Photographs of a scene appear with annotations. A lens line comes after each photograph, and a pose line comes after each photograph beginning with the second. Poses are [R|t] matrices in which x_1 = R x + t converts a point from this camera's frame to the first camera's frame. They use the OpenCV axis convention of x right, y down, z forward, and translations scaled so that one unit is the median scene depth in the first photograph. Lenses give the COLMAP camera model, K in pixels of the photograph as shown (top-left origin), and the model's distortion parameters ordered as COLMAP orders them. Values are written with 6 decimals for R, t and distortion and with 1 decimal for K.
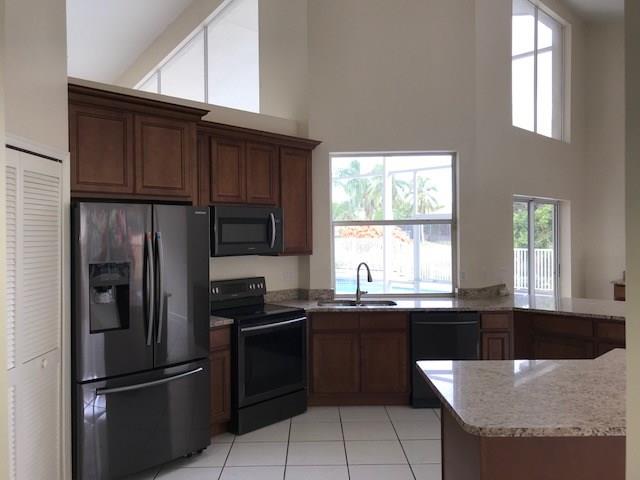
lens RADIAL K [[529.9, 0, 320.0], [0, 529.9, 240.0], [0, 0, 1]] dist [0.013363, 0.008277]
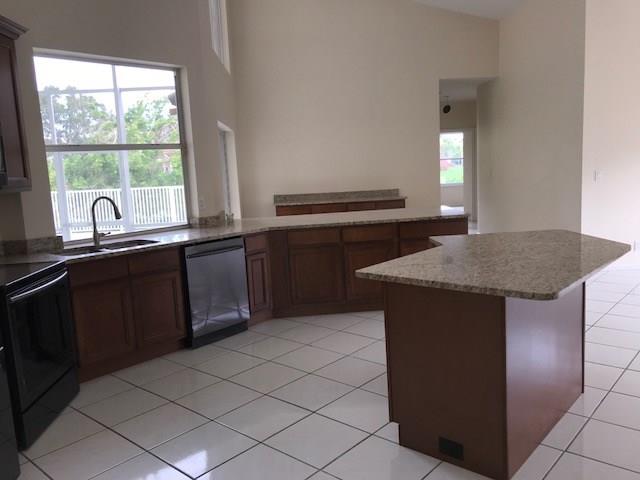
lens RADIAL K [[529.9, 0, 320.0], [0, 529.9, 240.0], [0, 0, 1]] dist [0.013363, 0.008277]
pose [[0.671096, -0.131110, 0.729685, -0.286312], [0.057567, 0.990482, 0.125025, 0.025302], [-0.739132, -0.041898, 0.672256, 0.208519]]
